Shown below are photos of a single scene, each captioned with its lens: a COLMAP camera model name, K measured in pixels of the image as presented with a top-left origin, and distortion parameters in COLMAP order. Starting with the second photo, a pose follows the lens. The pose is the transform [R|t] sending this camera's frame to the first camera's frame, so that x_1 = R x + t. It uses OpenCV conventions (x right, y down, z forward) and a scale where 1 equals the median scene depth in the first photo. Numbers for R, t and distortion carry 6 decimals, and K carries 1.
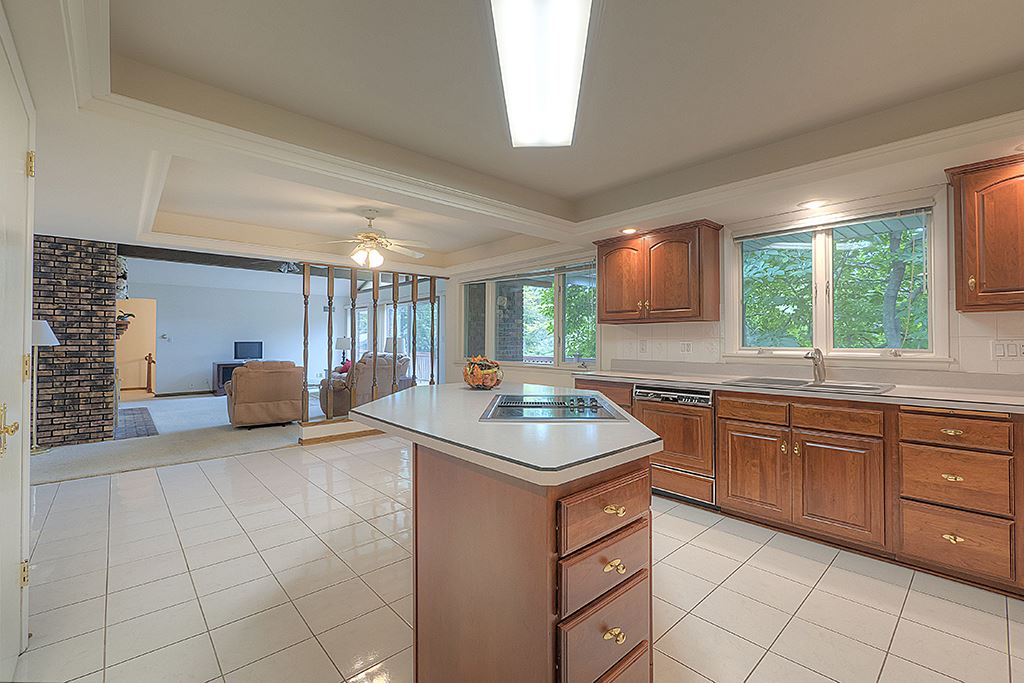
lens RADIAL K [[429.0, 0, 509.0], [0, 429.0, 337.2], [0, 0, 1]] dist [-0.002104, 0.000005]
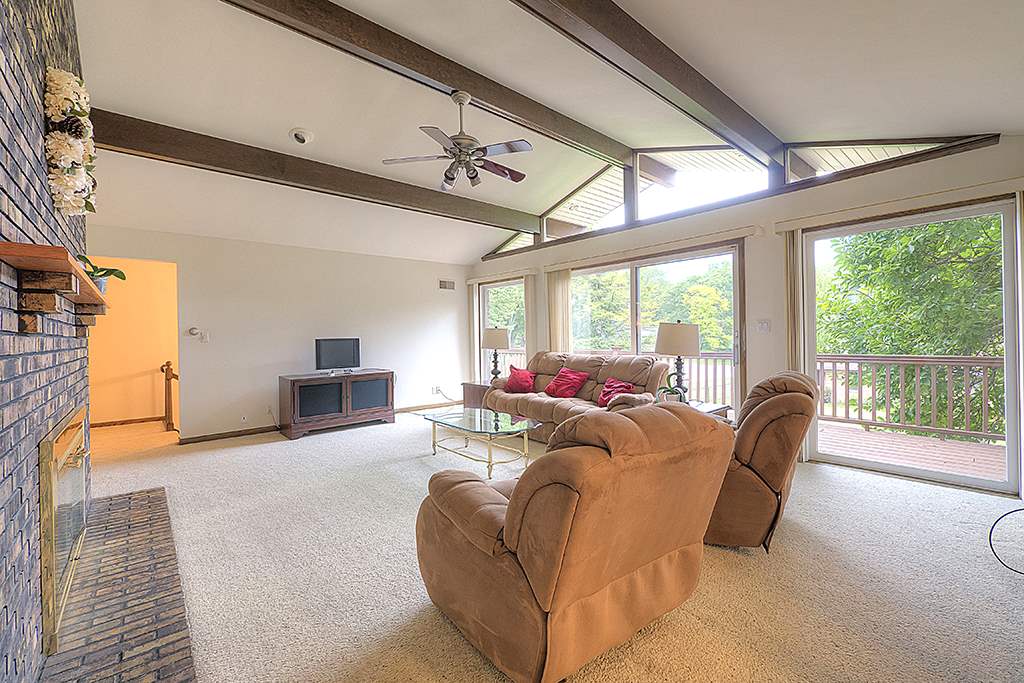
lens RADIAL K [[429.0, 0, 512.9], [0, 429.0, 335.5], [0, 0, 1]] dist [-0.002104, 0.000005]
pose [[0.999803, -0.010771, -0.016676, -0.488074], [0.011153, 0.999674, 0.022957, -0.005153], [0.016423, -0.023139, 0.999597, 0.578137]]
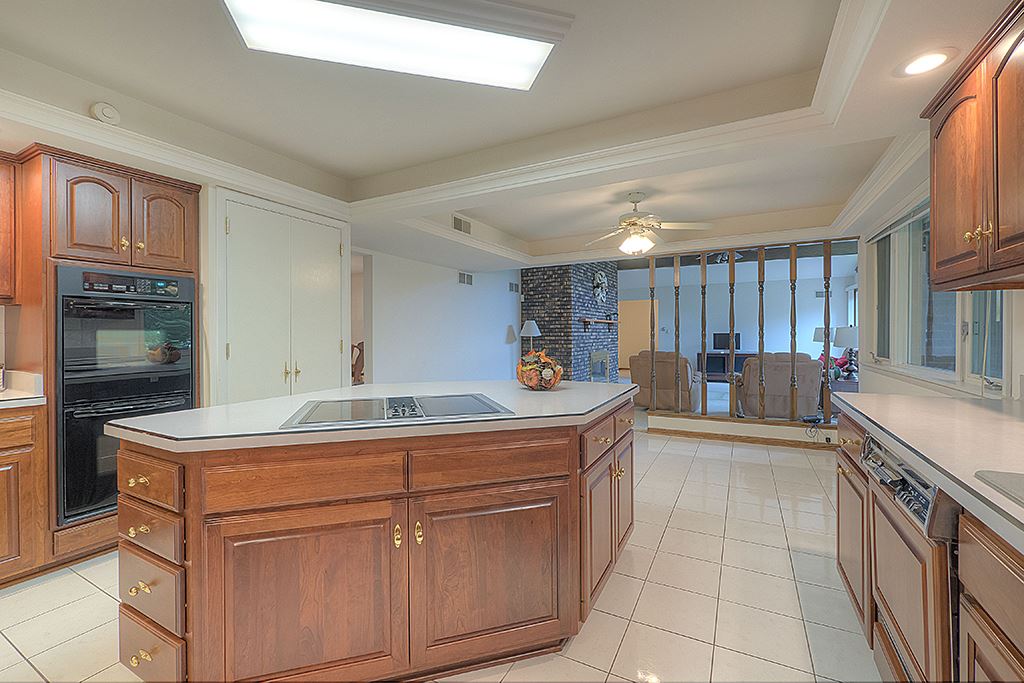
lens RADIAL K [[429.0, 0, 514.9], [0, 429.0, 339.1], [0, 0, 1]] dist [-0.002104, 0.000005]
pose [[0.339907, 0.010920, -0.940396, 0.250241], [0.015258, 0.999737, 0.017125, 0.000689], [0.940335, -0.020170, 0.339650, 0.230517]]
